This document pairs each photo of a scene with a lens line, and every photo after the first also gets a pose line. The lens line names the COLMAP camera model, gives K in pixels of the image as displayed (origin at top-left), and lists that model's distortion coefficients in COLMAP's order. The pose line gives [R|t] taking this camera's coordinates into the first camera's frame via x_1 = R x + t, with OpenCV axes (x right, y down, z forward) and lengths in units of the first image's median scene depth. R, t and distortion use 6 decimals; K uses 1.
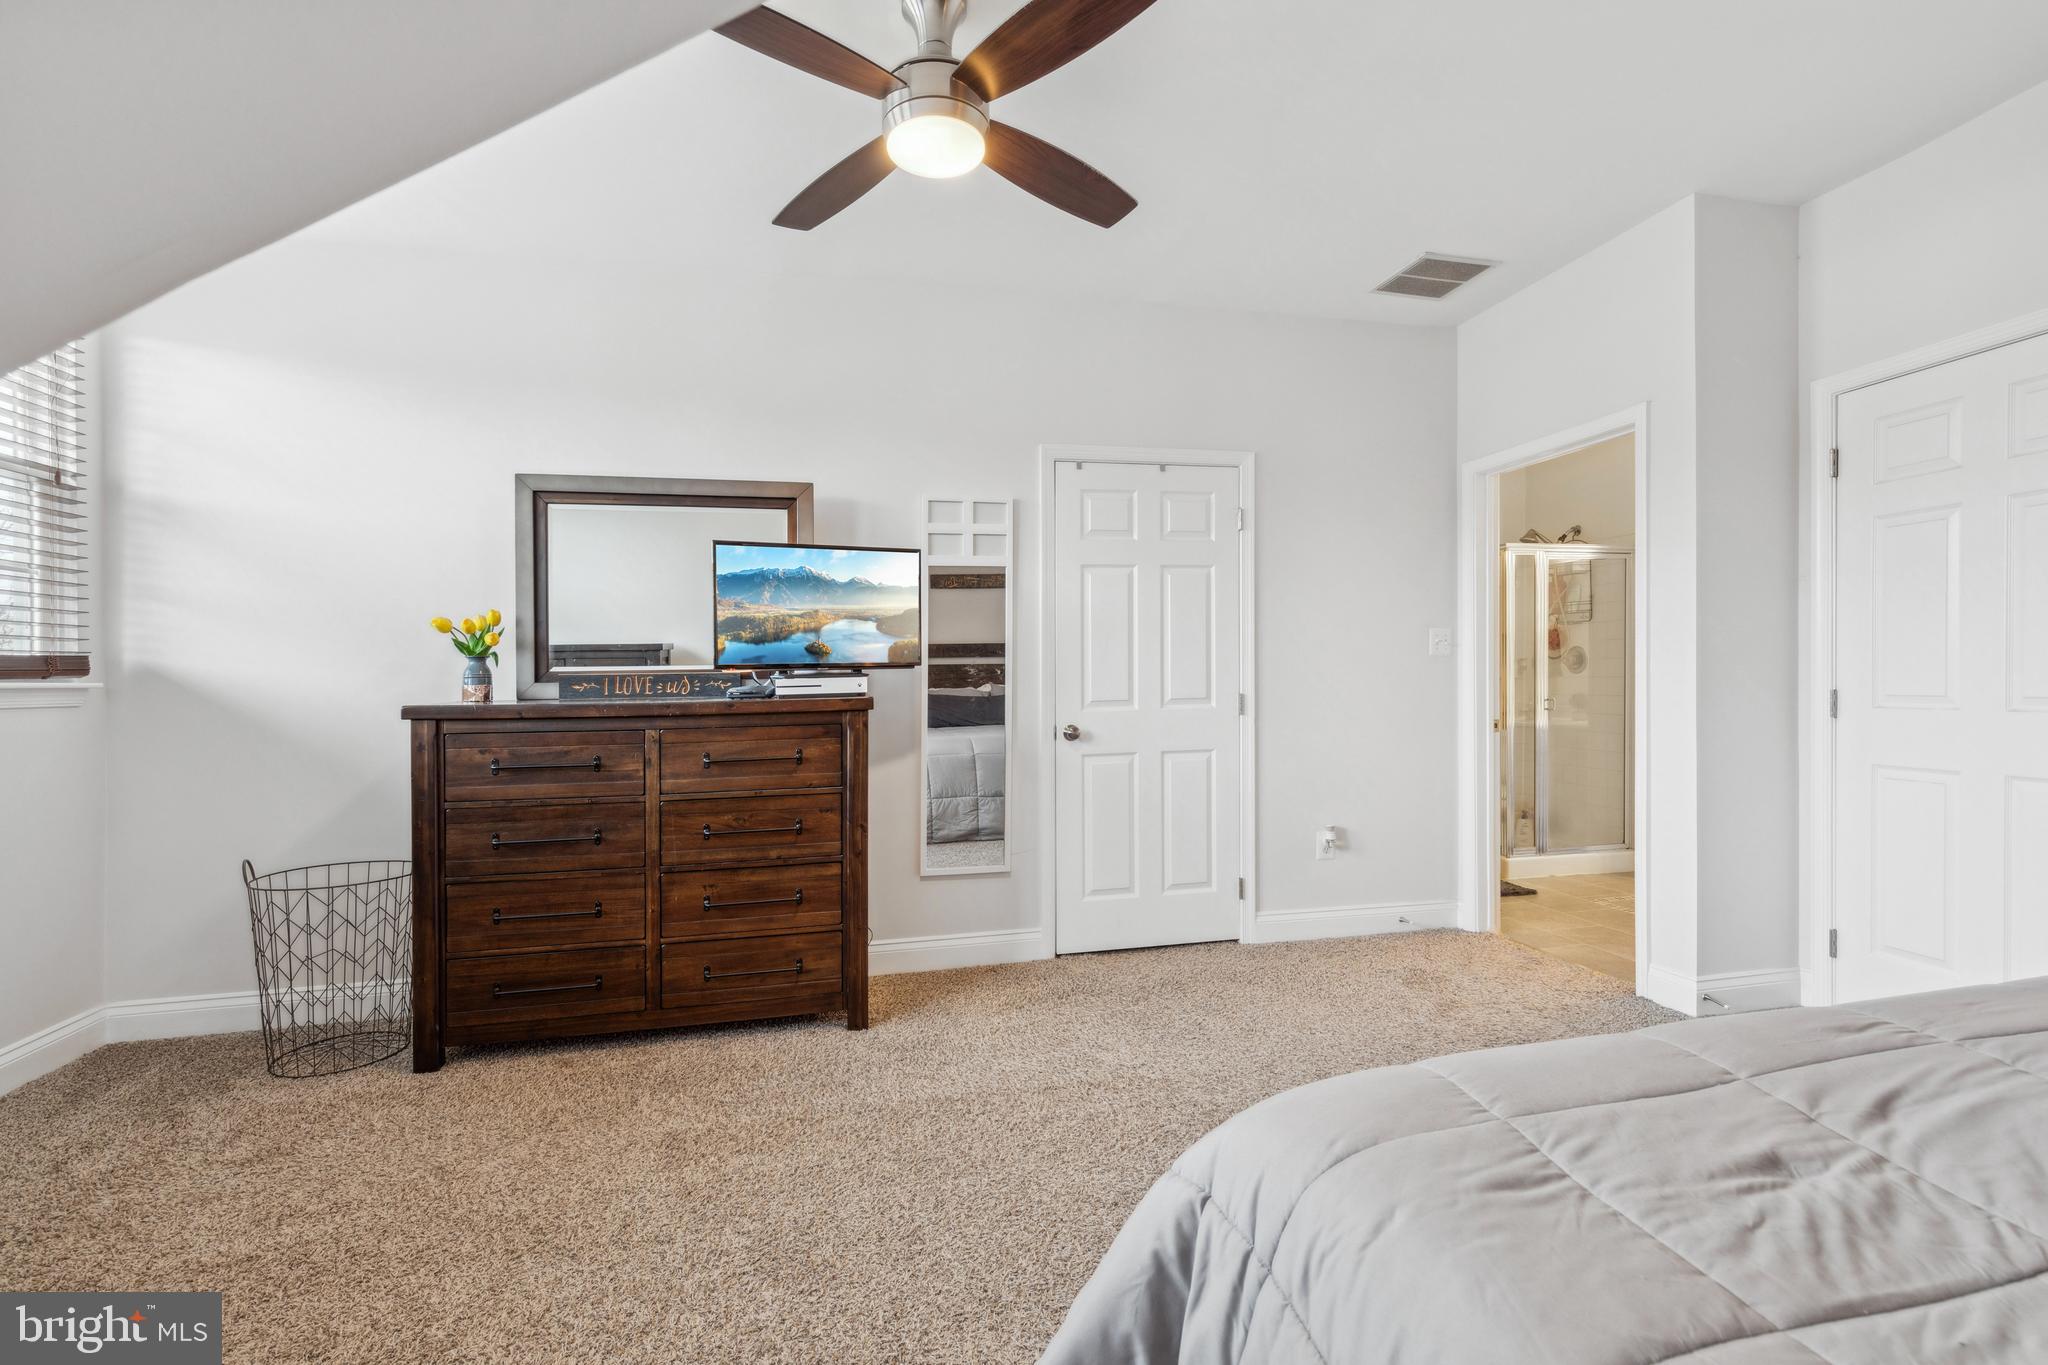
lens RADIAL K [[940.8, 0, 1025.7], [0, 940.8, 699.8], [0, 0, 1]] dist [0.005568, 0.000027]
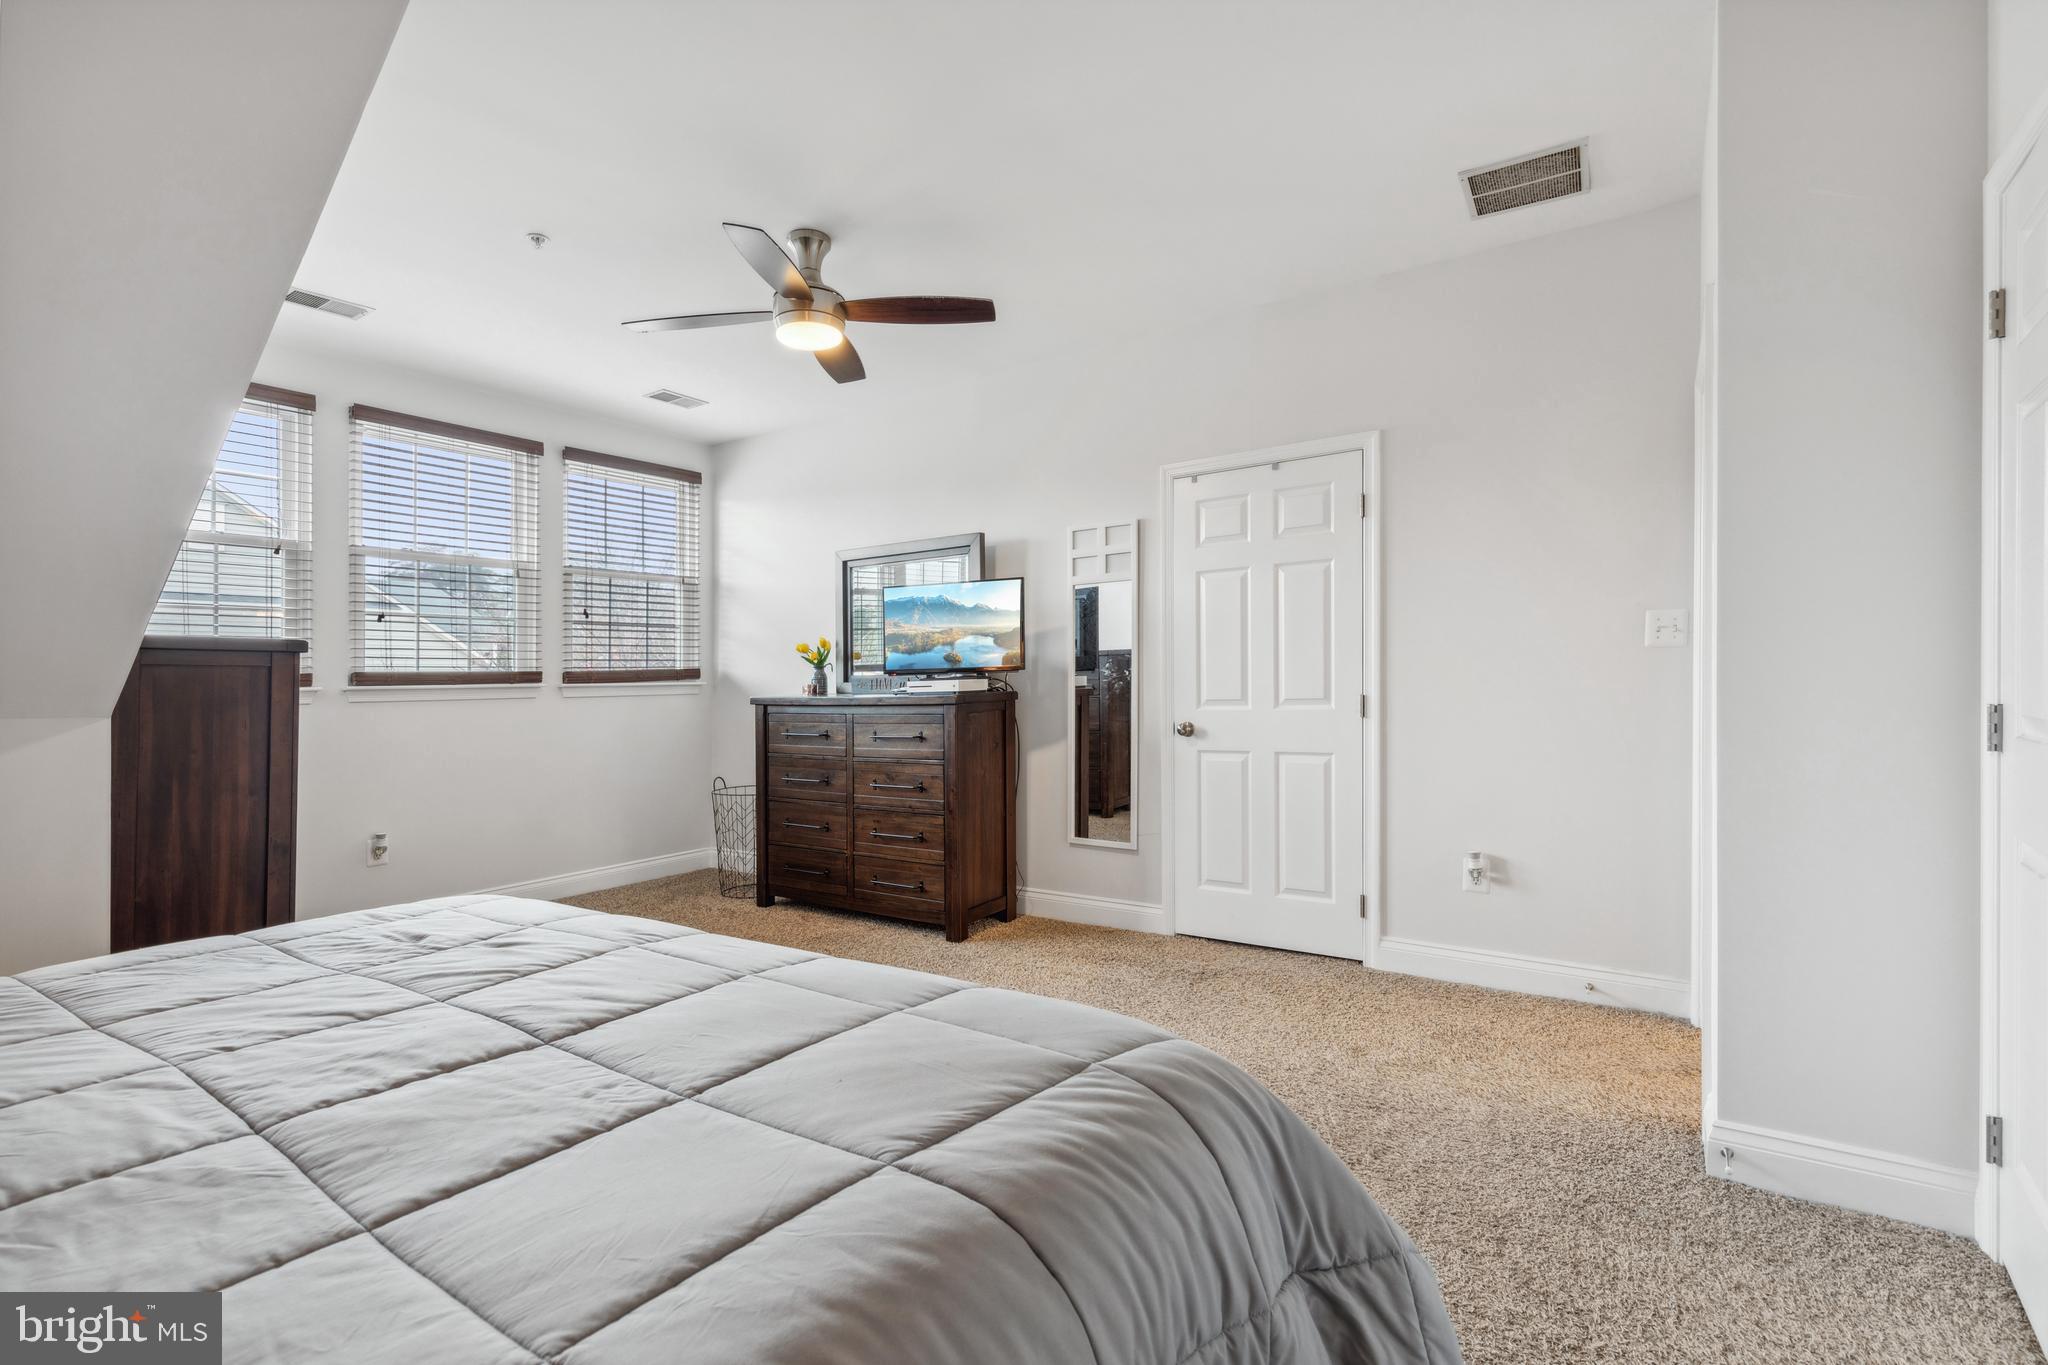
lens RADIAL K [[930.4, 0, 1026.6], [0, 930.4, 690.9], [0, 0, 1]] dist [0.006652, -0.000115]
pose [[0.676969, 0.008192, -0.735966, 0.735512], [-0.011438, 0.999934, 0.000609, -0.007416], [0.735923, 0.008006, 0.677018, 0.151952]]
